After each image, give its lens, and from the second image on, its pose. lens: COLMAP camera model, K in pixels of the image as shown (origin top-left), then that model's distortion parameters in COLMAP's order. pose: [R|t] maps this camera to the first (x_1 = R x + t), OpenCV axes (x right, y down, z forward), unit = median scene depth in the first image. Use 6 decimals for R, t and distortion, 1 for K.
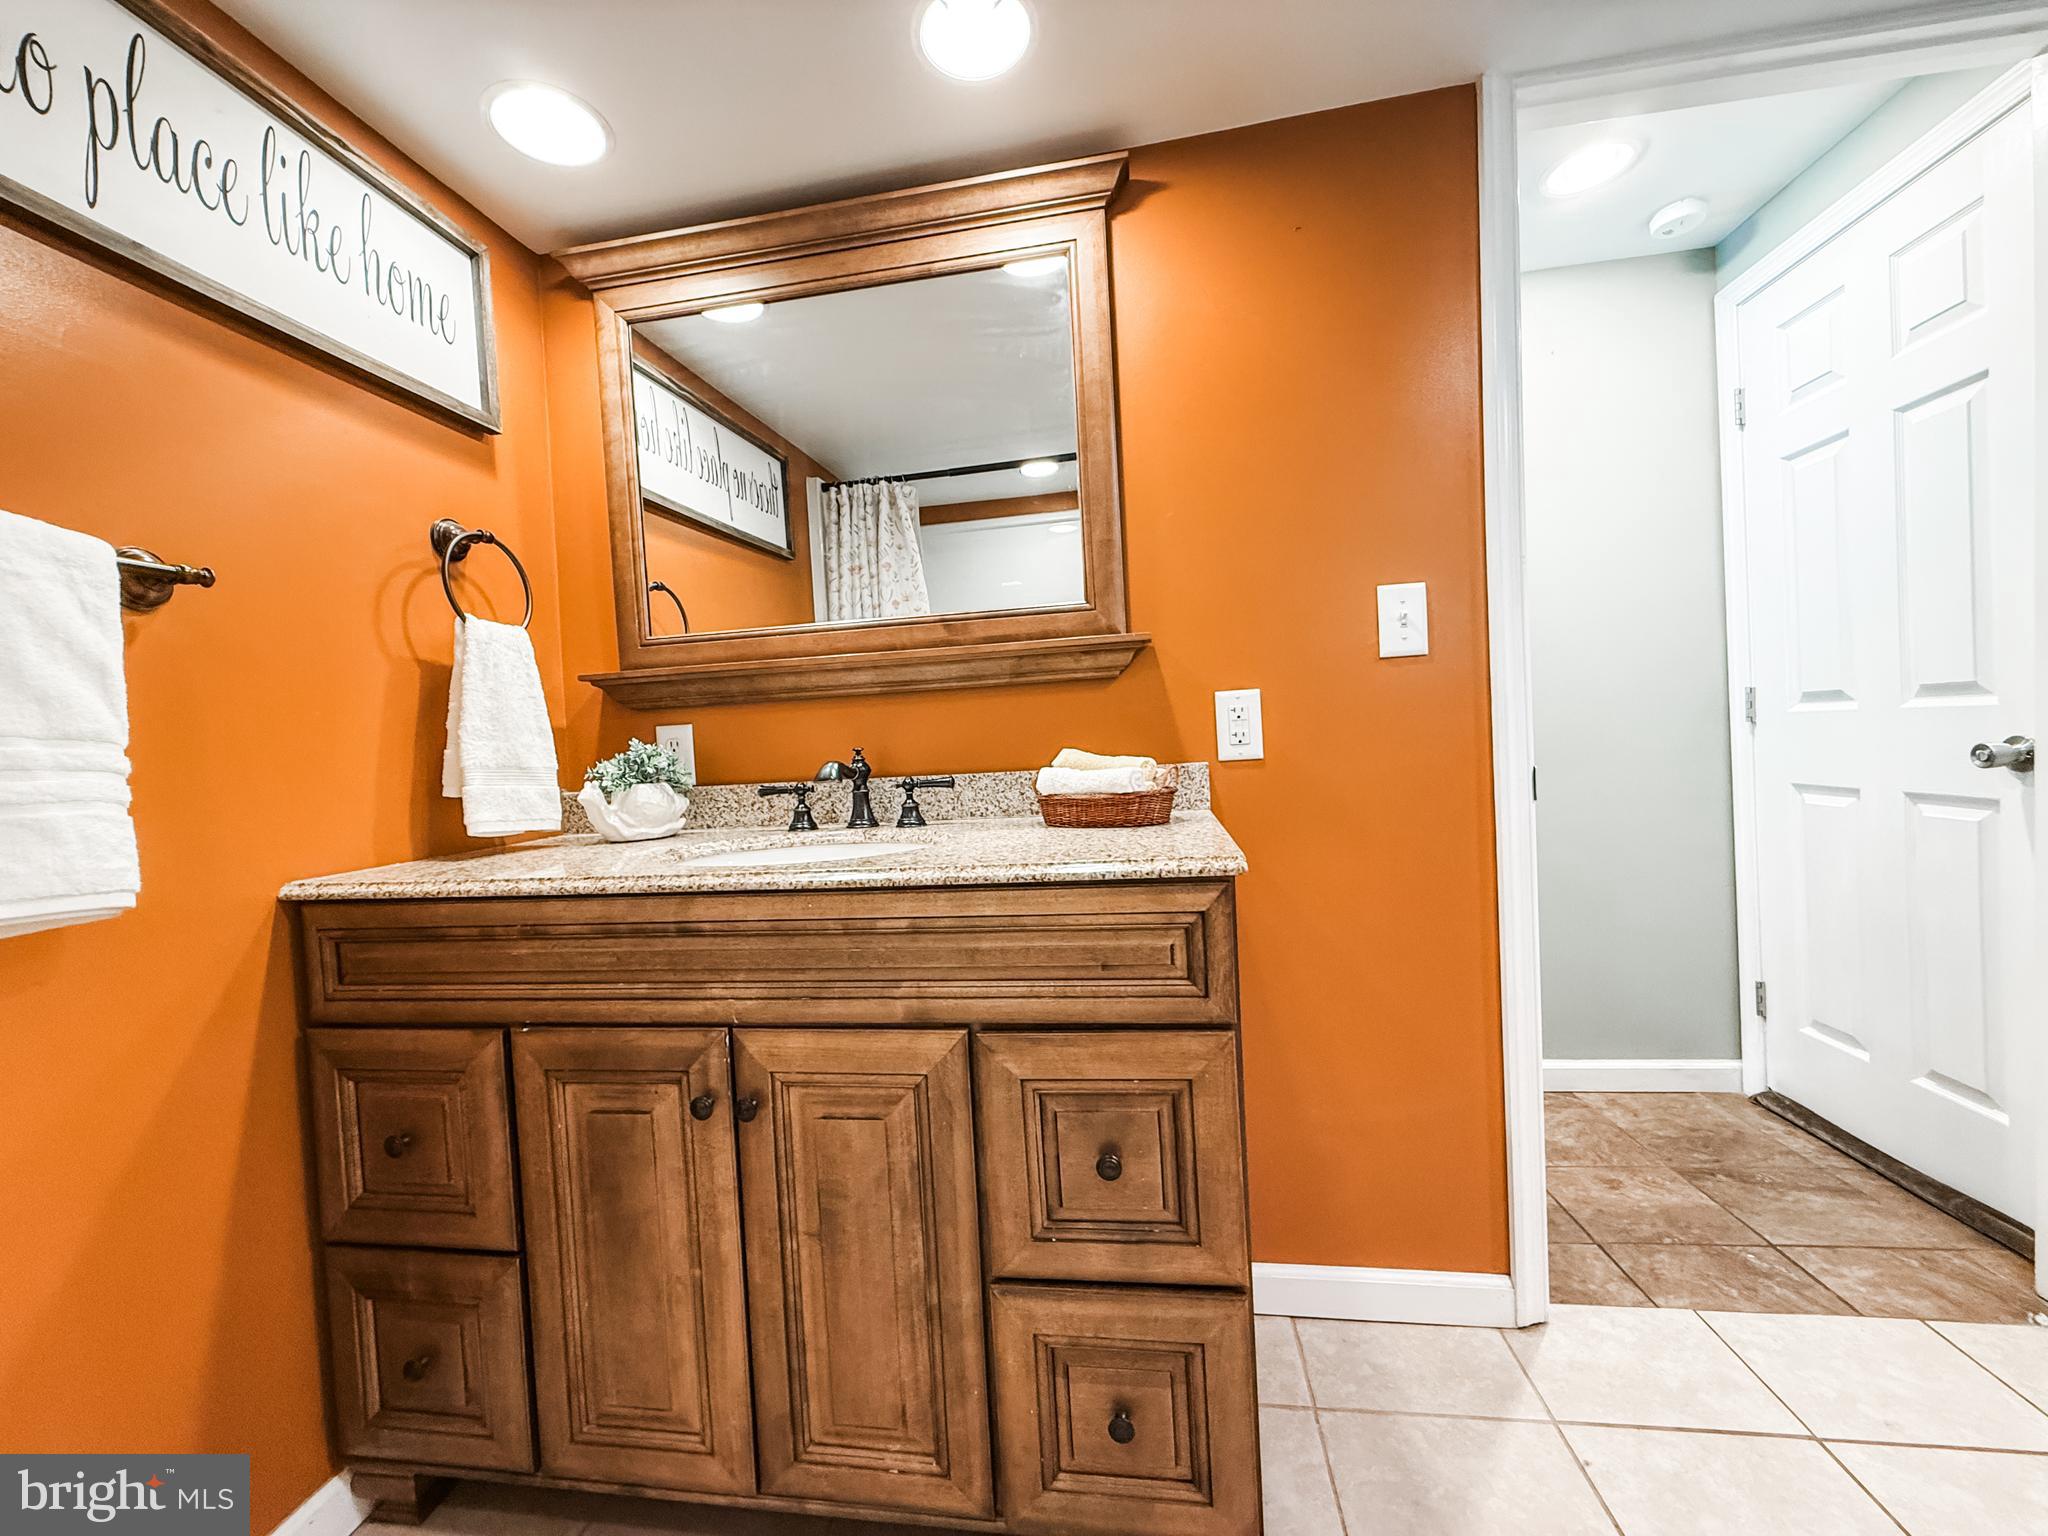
lens RADIAL K [[815.9, 0, 1019.9], [0, 815.9, 765.9], [0, 0, 1]] dist [0.000399, -0.000370]
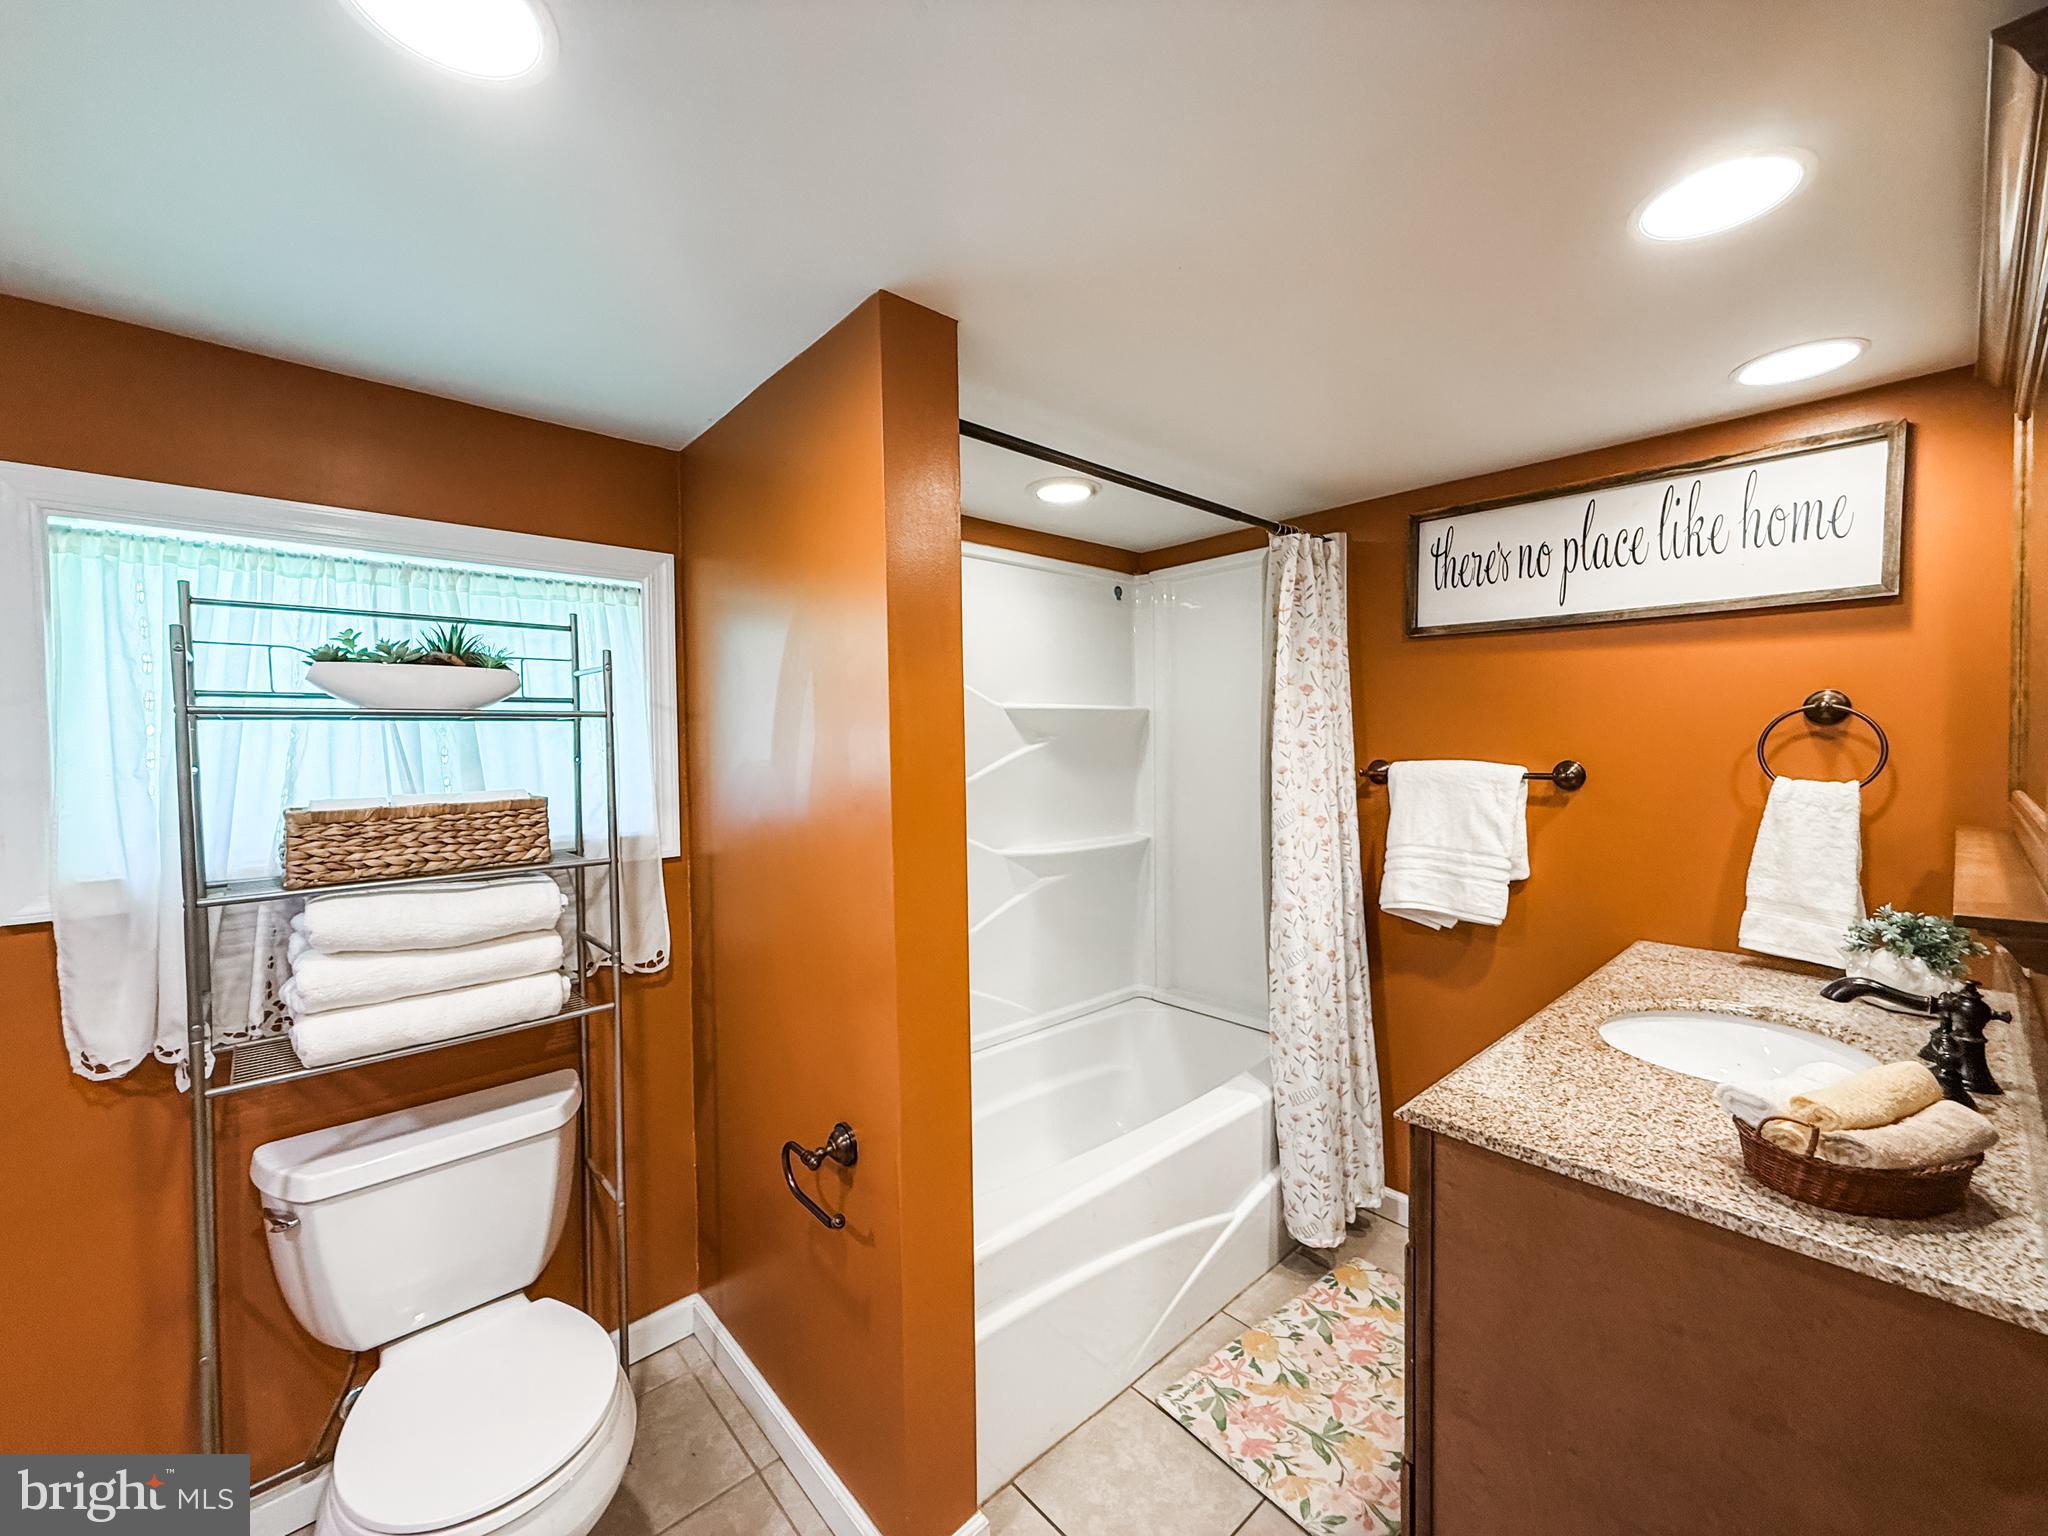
lens RADIAL K [[815.9, 0, 1019.9], [0, 815.9, 765.9], [0, 0, 1]] dist [0.000399, -0.000370]
pose [[-0.637150, 0.087135, -0.765798, 1.191470], [0.023913, 0.995345, 0.093358, -0.405258], [0.770369, 0.041170, -0.636268, 1.046048]]
